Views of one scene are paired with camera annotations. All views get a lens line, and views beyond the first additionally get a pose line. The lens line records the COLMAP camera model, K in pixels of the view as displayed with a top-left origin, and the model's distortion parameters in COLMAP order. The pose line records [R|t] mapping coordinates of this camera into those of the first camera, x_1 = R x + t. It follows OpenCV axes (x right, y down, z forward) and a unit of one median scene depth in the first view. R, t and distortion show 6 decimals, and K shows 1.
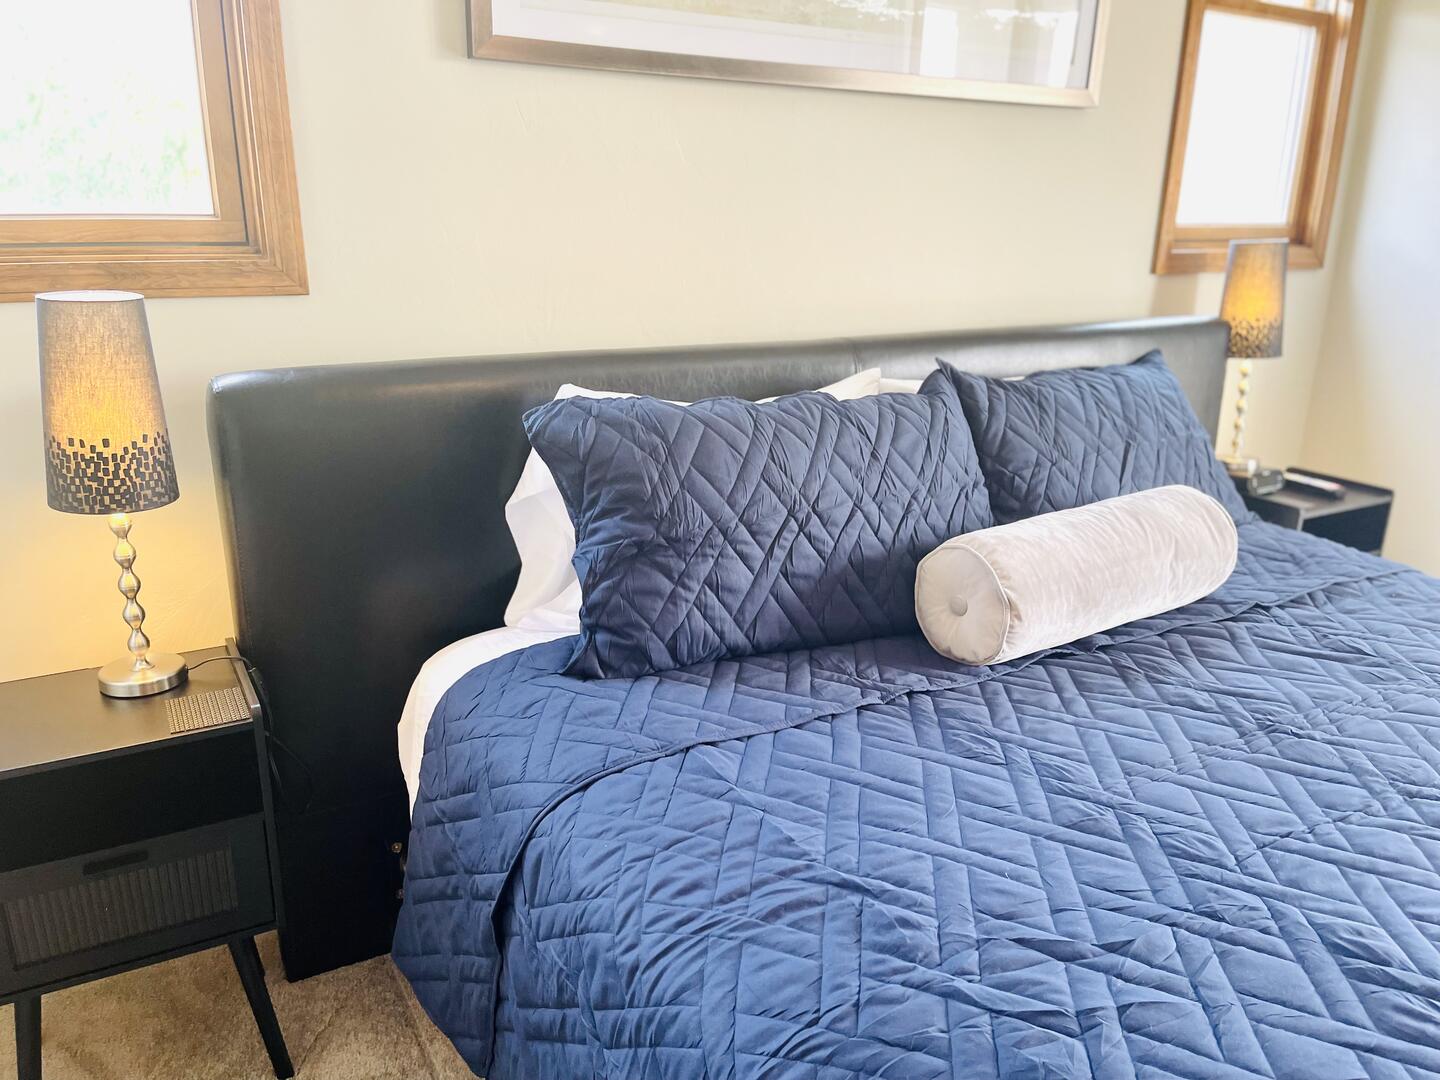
lens RADIAL K [[1089.6, 0, 712.9], [0, 1089.6, 545.1], [0, 0, 1]] dist [0.075214, -0.094888]
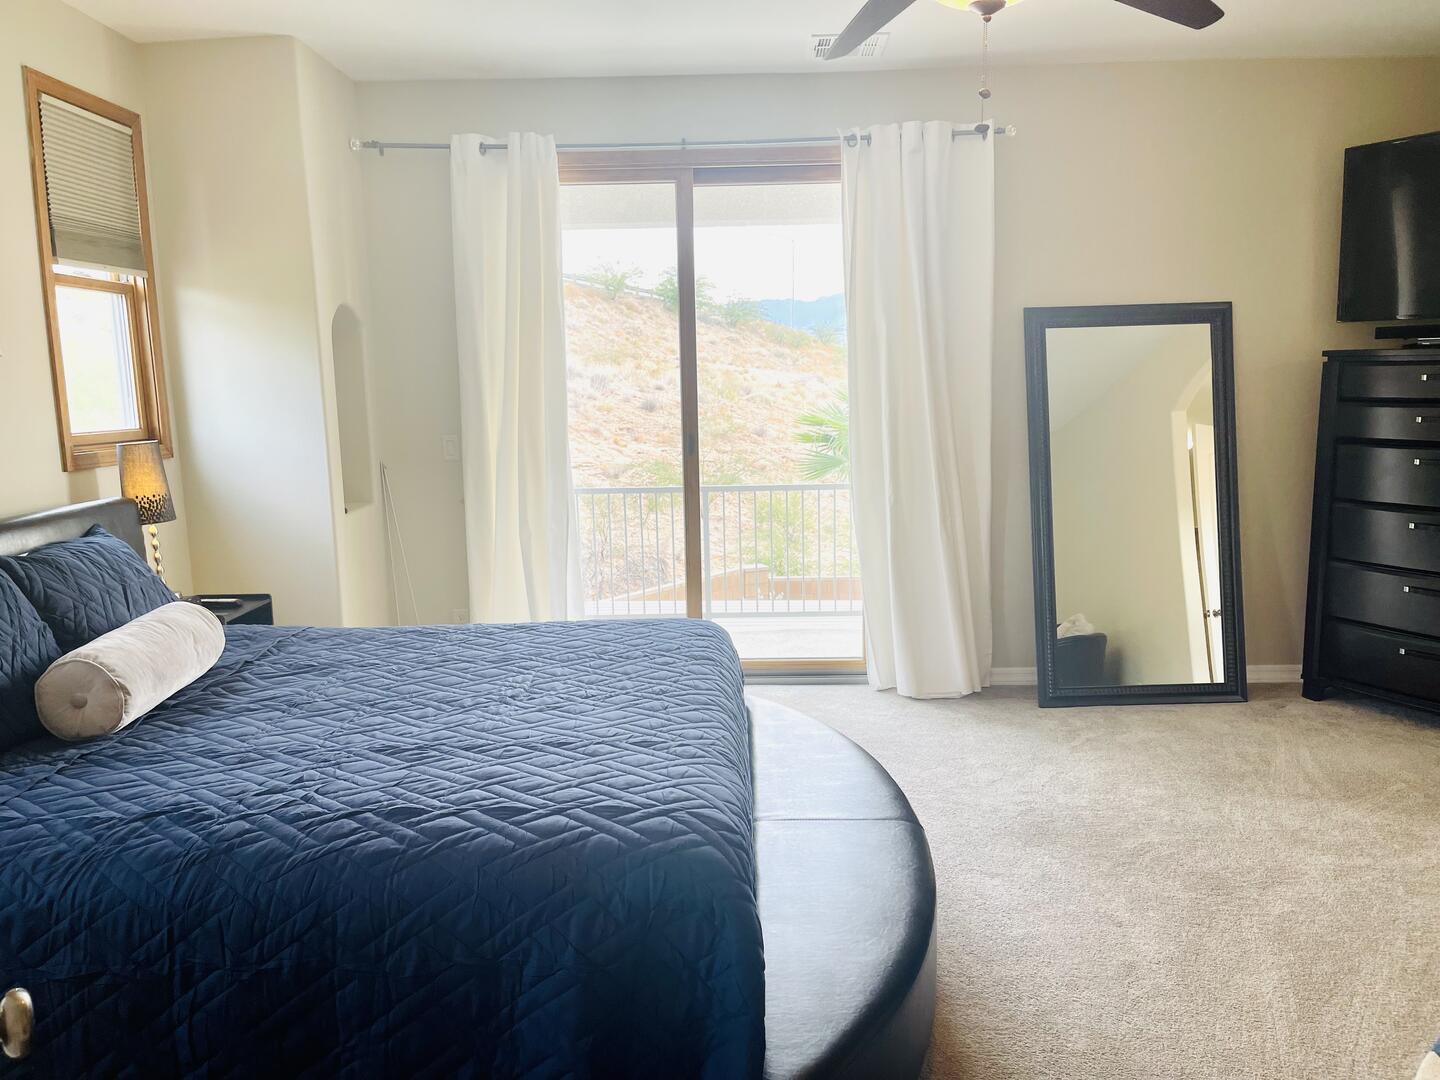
lens RADIAL K [[1089.6, 0, 713.4], [0, 1089.6, 540.8], [0, 0, 1]] dist [0.075214, -0.094888]
pose [[0.514026, -0.150016, 0.844555, -0.528973], [0.285579, 0.958348, -0.003585, 0.093443], [-0.808840, 0.243030, 0.535457, -0.494731]]
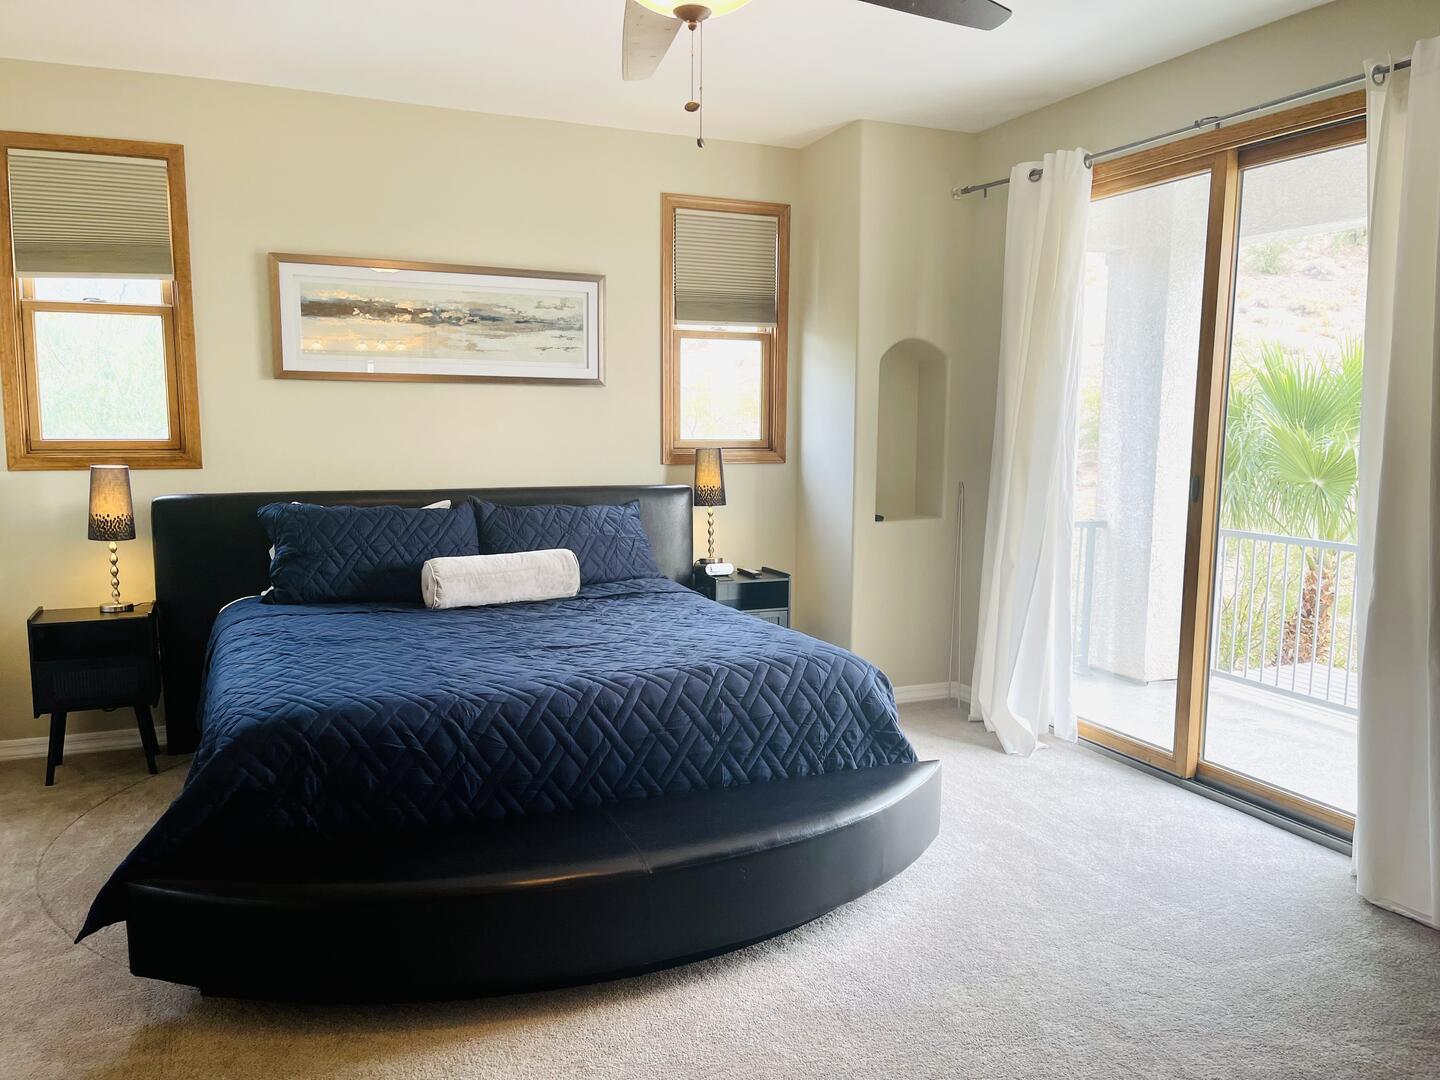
lens RADIAL K [[1089.6, 0, 715.8], [0, 1089.6, 545.9], [0, 0, 1]] dist [0.075214, -0.094888]
pose [[0.993969, 0.002277, -0.109636, 1.124373], [-0.022361, 0.982987, -0.182310, 0.397189], [0.107356, 0.183662, 0.977109, -1.368437]]
